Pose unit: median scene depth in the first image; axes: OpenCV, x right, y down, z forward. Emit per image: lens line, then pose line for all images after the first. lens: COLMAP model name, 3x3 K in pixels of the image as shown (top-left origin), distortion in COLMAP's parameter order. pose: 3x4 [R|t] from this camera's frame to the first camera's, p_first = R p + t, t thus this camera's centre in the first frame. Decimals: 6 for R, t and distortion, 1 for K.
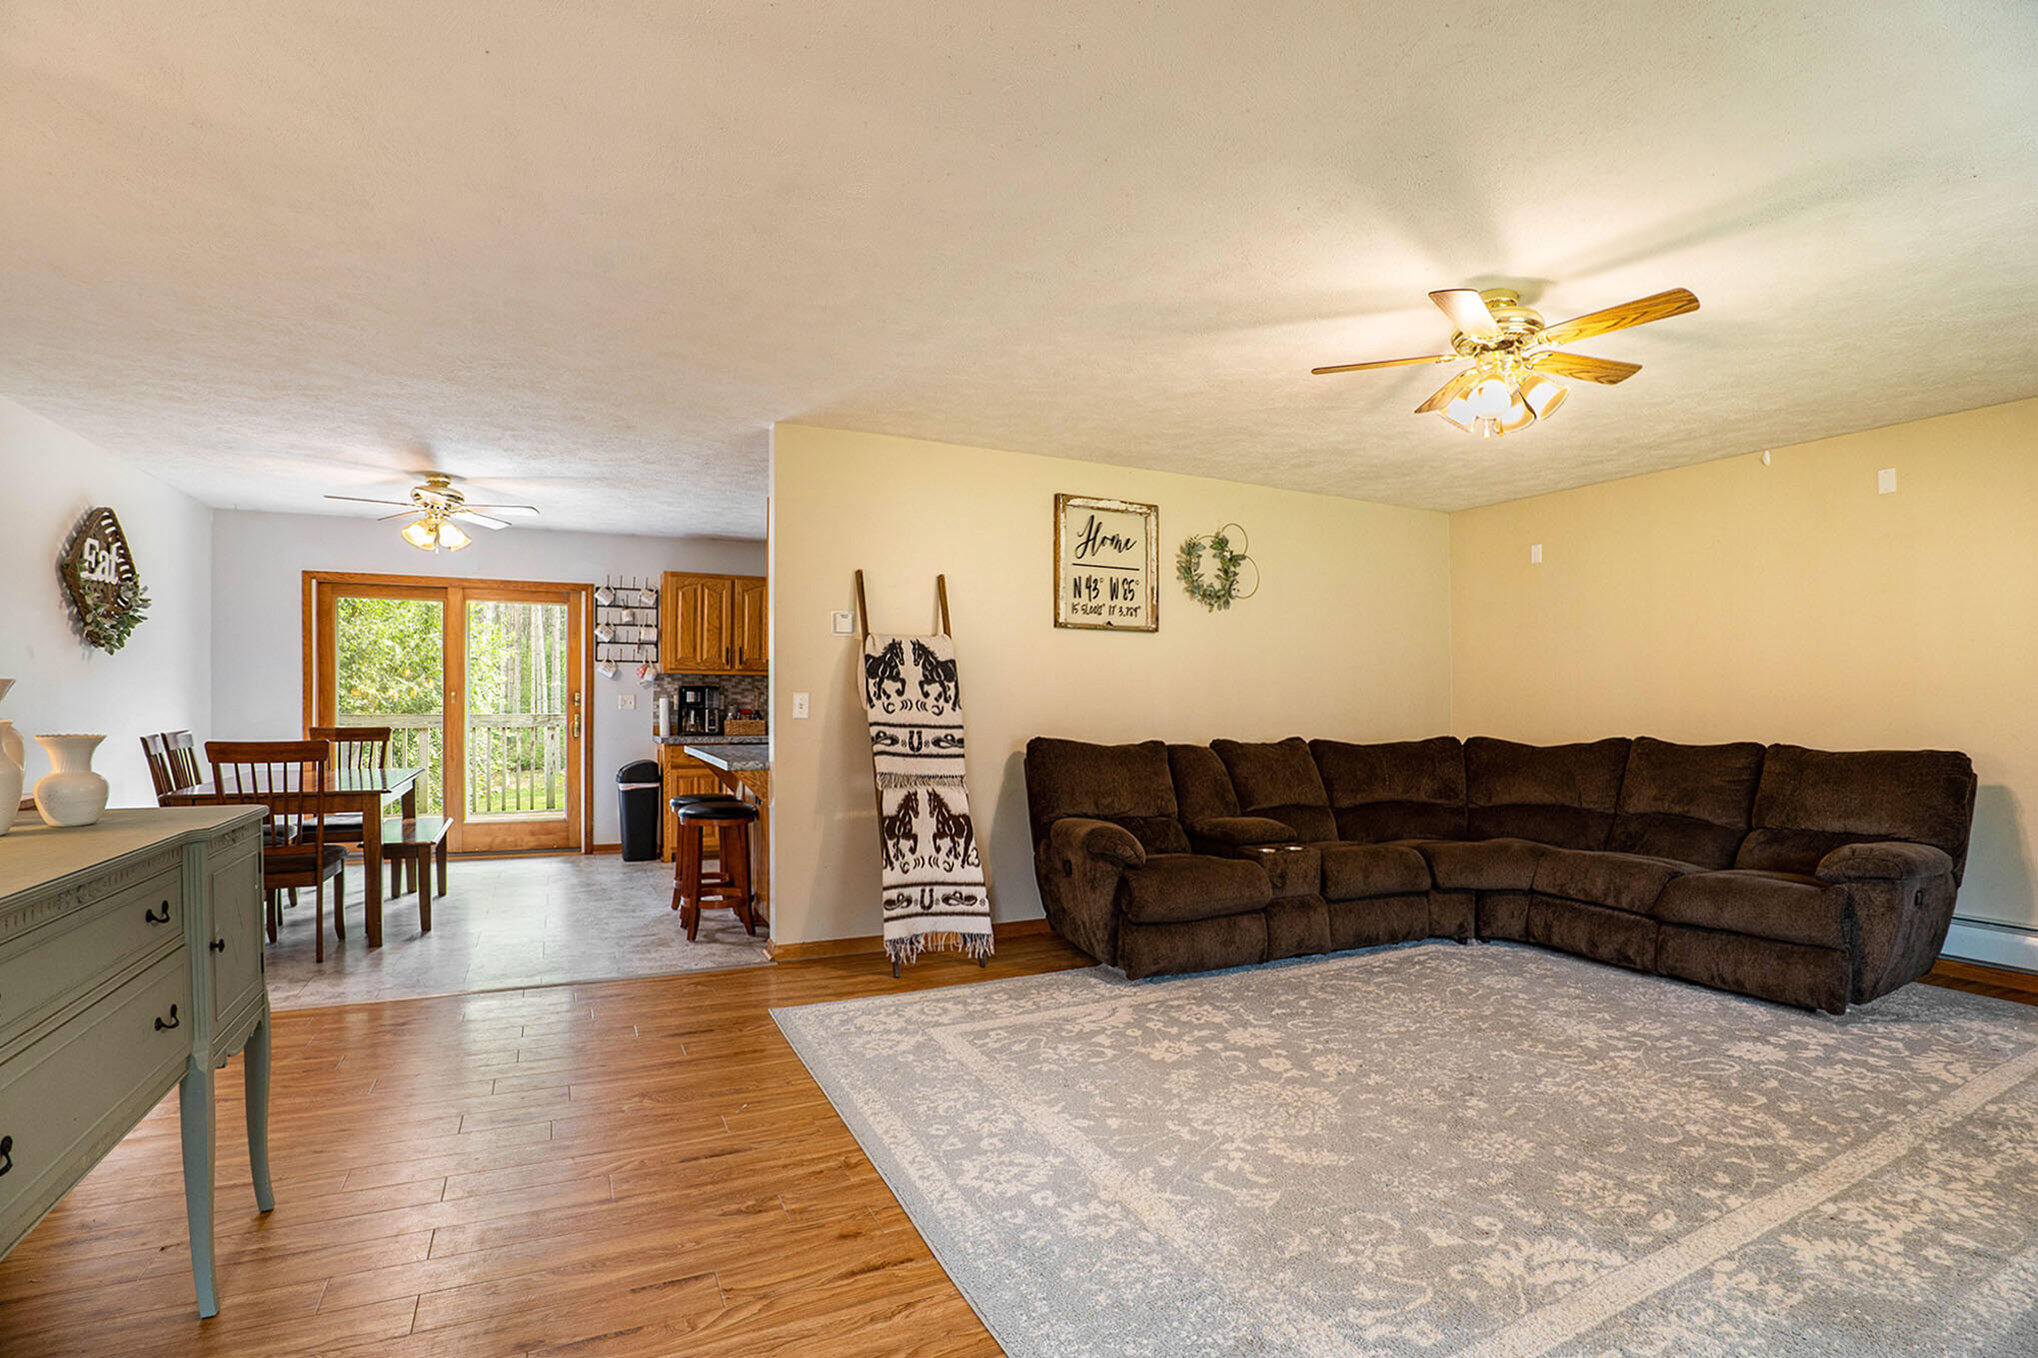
lens RADIAL K [[973.1, 0, 1038.9], [0, 973.1, 689.5], [0, 0, 1]] dist [-0.112153, 0.030341]
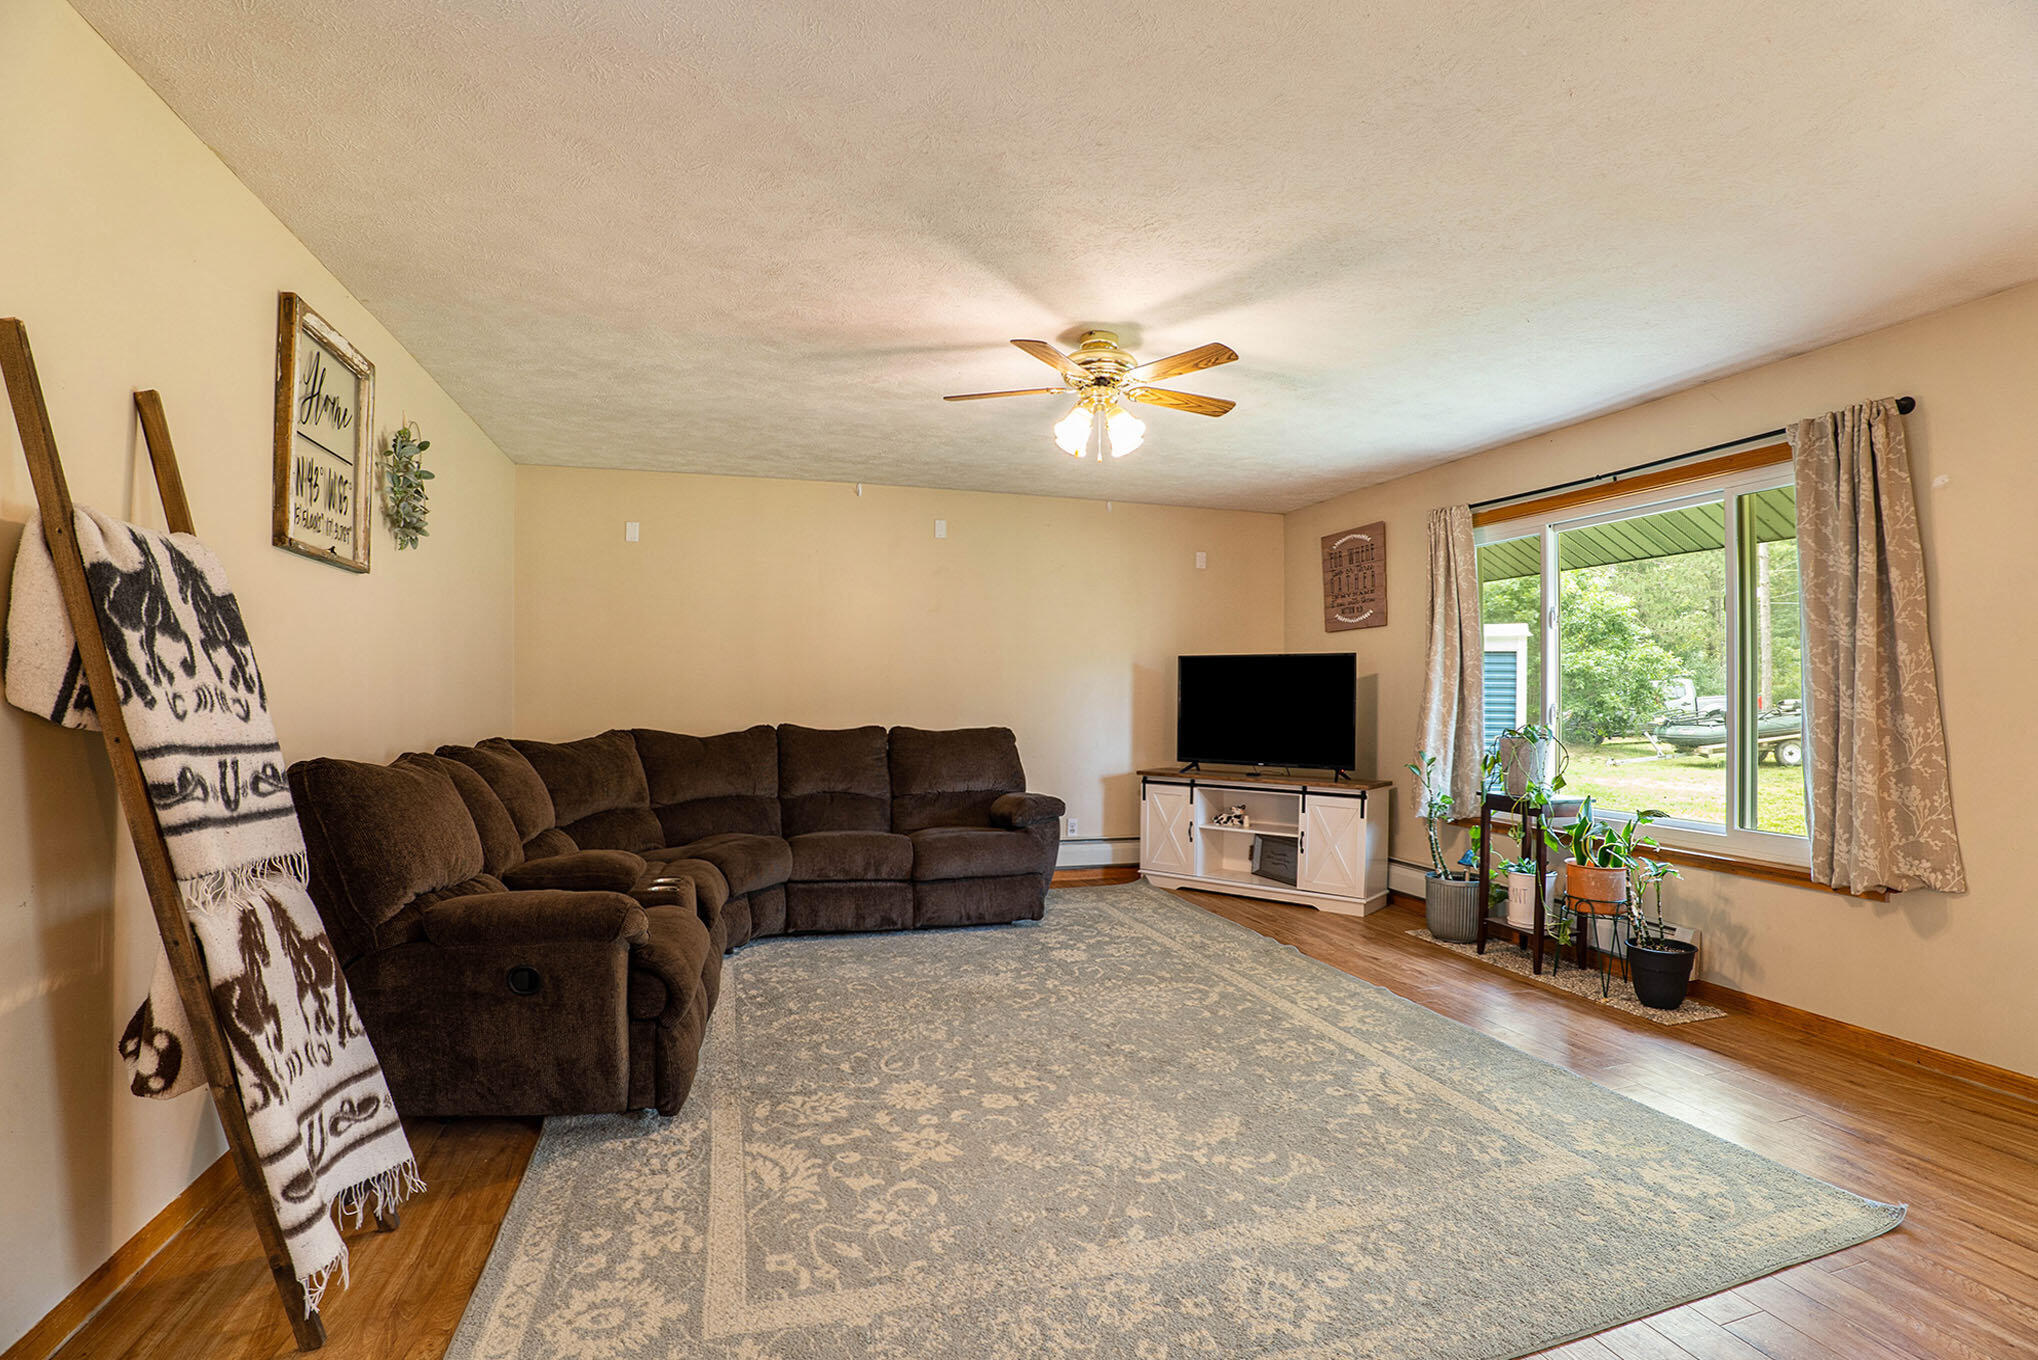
lens RADIAL K [[973.1, 0, 1038.9], [0, 973.1, 690.5], [0, 0, 1]] dist [-0.112153, 0.030341]
pose [[0.156202, 0.002331, 0.987722, -0.556425], [-0.020532, 0.999789, 0.000888, 0.006348], [-0.987512, -0.020418, 0.156217, 0.733893]]
